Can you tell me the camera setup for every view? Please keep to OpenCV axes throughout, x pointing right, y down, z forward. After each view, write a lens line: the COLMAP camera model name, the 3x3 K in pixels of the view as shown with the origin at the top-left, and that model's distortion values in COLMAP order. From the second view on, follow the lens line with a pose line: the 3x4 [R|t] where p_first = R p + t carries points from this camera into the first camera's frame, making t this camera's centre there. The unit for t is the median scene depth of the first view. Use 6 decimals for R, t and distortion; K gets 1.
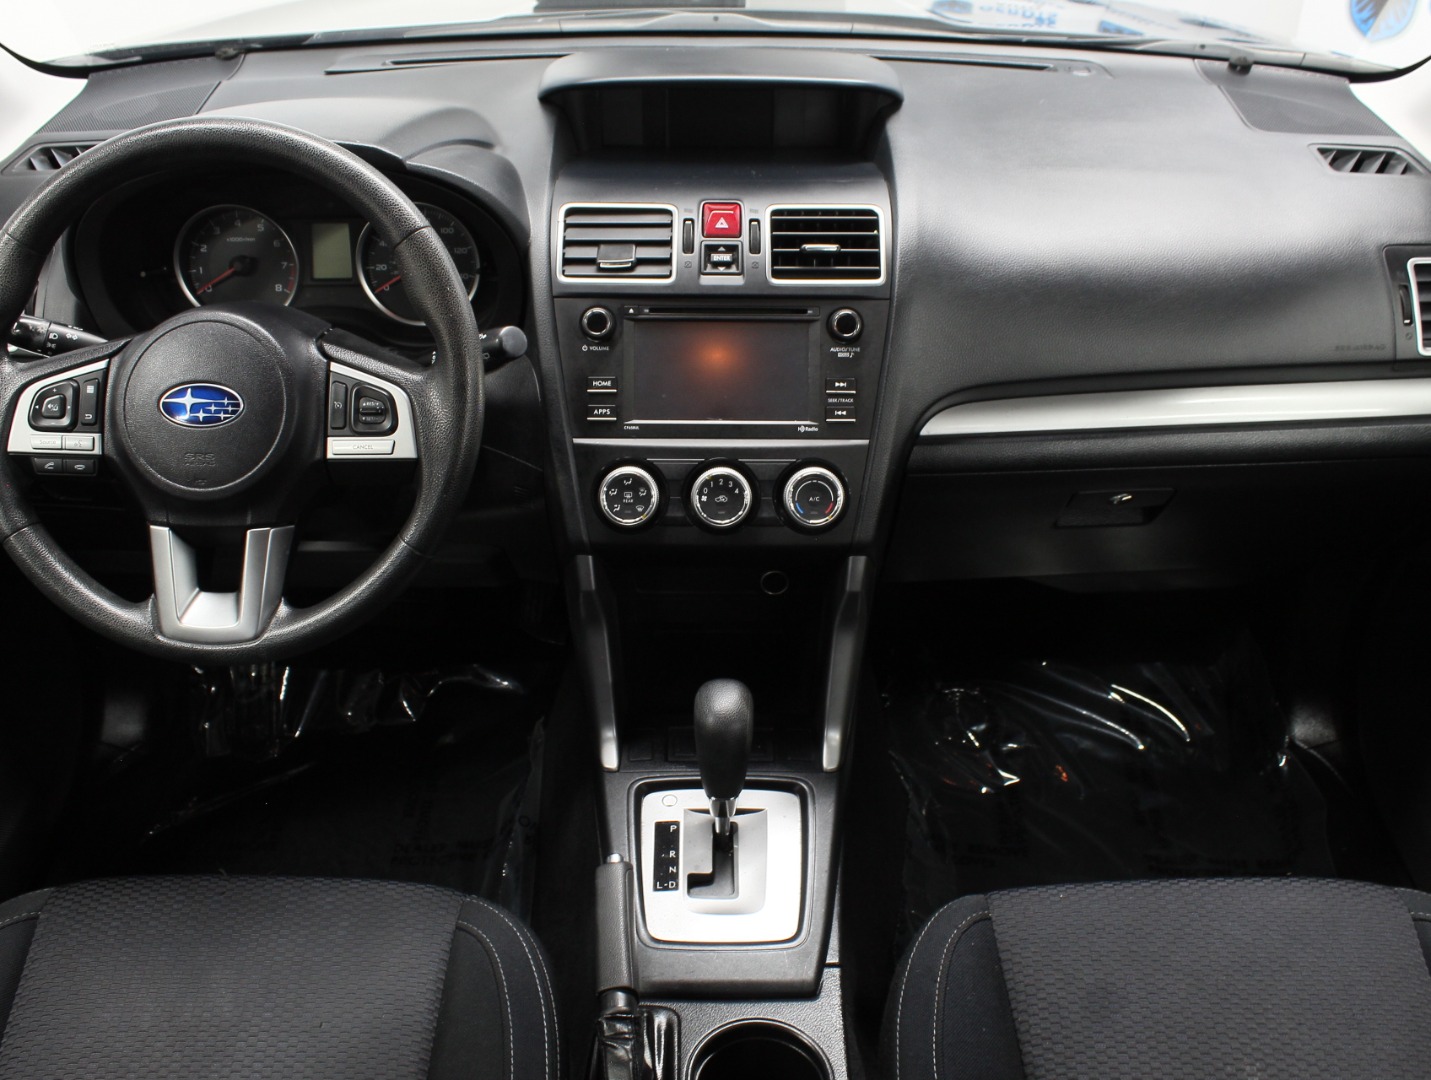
lens RADIAL K [[1431.2, 0, 711.6], [0, 1431.2, 536.7], [0, 0, 1]] dist [-0.135941, 0.000000]
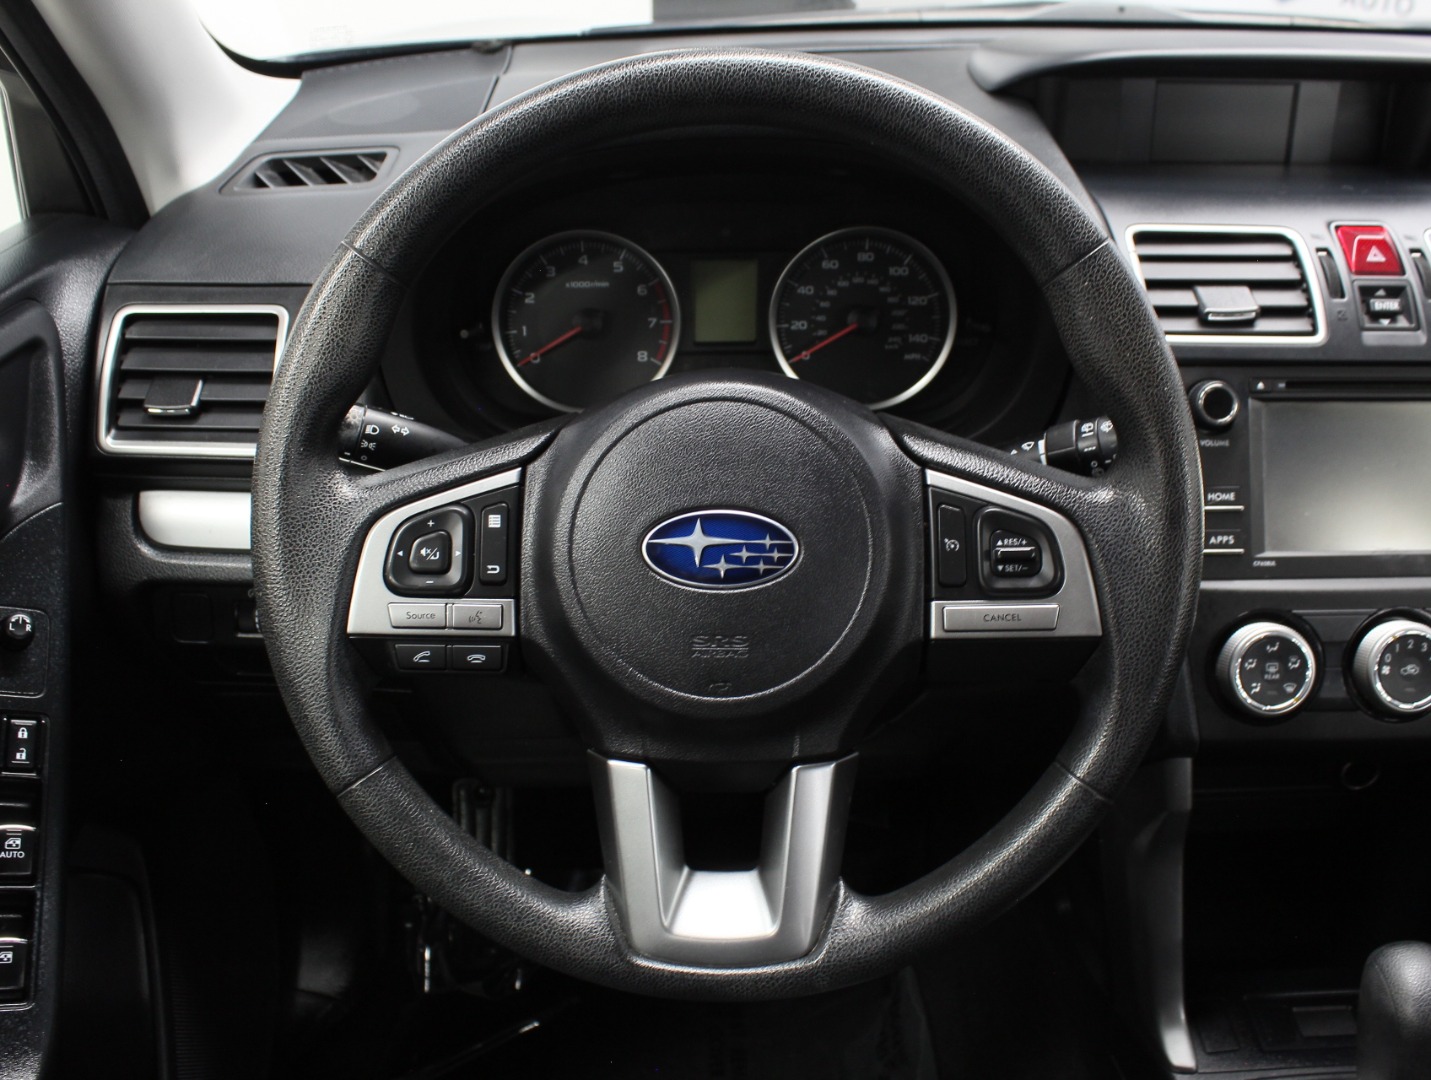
lens RADIAL K [[1431.2, 0, 722.3], [0, 1431.2, 554.3], [0, 0, 1]] dist [-0.135941, 0.000000]
pose [[0.999787, -0.019249, 0.007391, -0.309952], [0.019603, 0.998493, -0.051253, -0.052580], [-0.006394, 0.051387, 0.998658, 0.362527]]
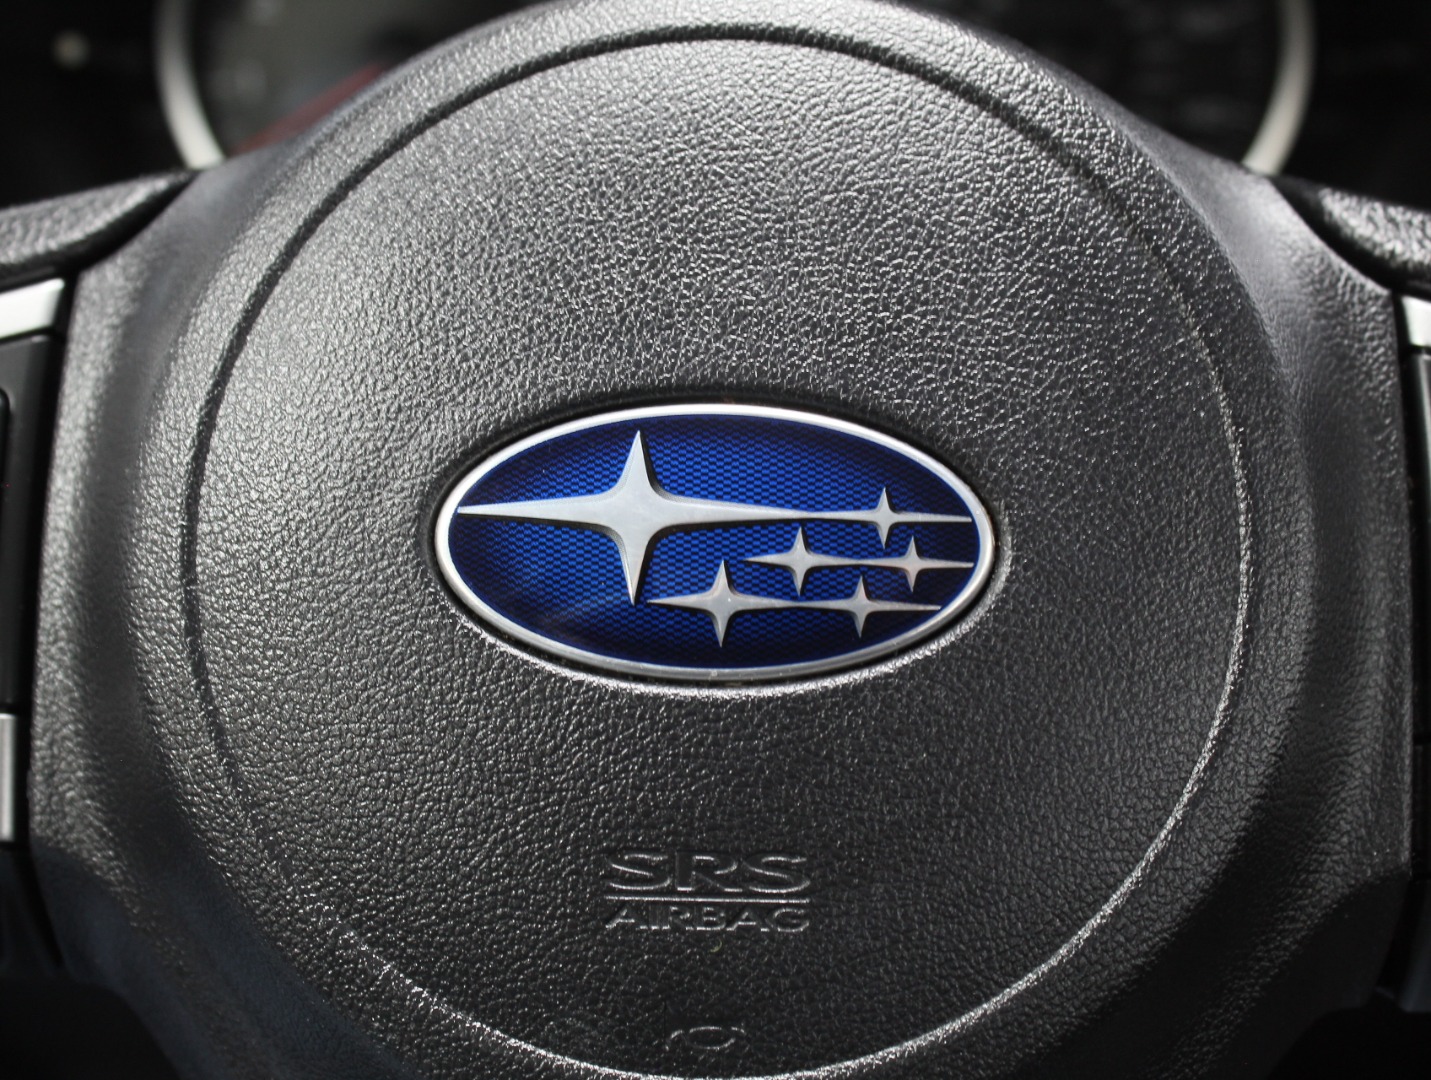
lens RADIAL K [[2100.3, 0, 713.7], [0, 2100.3, 546.6], [0, 0, 1]] dist [-0.008038, 0.000000]
pose [[0.999966, -0.004840, 0.006625, -0.308346], [0.005590, 0.992975, -0.118195, -0.055100], [-0.006007, 0.118228, 0.992968, 0.647347]]
